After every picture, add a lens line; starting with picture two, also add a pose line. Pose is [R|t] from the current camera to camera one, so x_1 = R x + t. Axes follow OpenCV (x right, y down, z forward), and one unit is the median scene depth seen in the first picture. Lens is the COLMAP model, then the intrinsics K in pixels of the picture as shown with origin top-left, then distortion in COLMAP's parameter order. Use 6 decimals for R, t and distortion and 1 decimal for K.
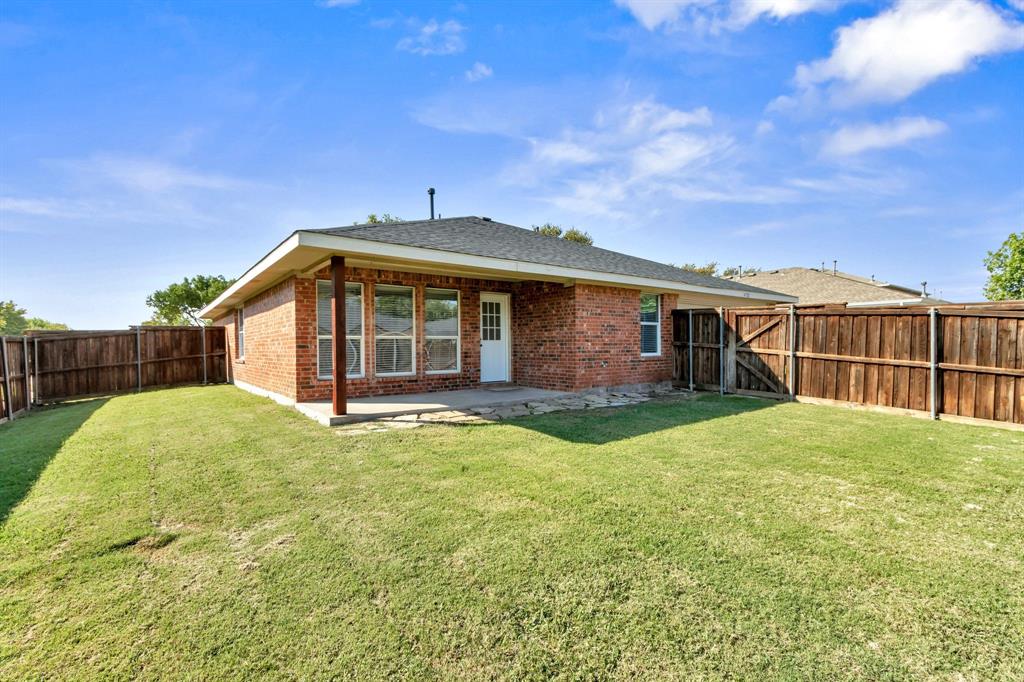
lens RADIAL K [[471.5, 0, 511.3], [0, 471.5, 344.6], [0, 0, 1]] dist [0.002227, -0.000416]
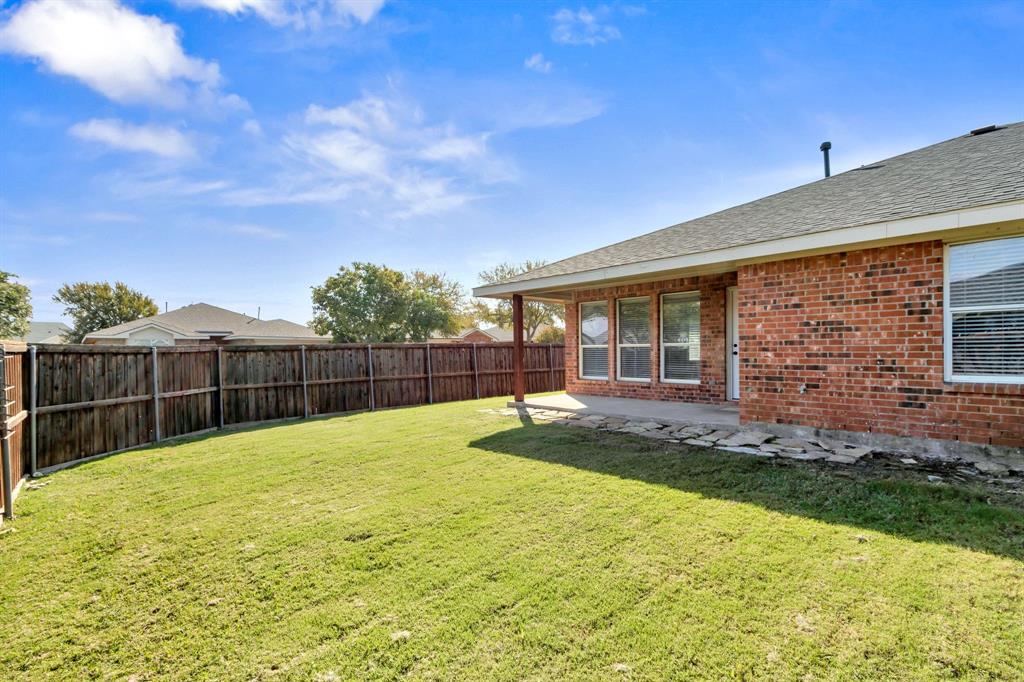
lens RADIAL K [[486.8, 0, 512.2], [0, 486.8, 360.2], [0, 0, 1]] dist [0.010974, -0.000062]
pose [[0.082640, 0.029597, -0.996140, 0.774763], [0.012435, 0.999450, 0.030726, -0.017887], [0.996502, -0.014926, 0.082226, 0.573659]]
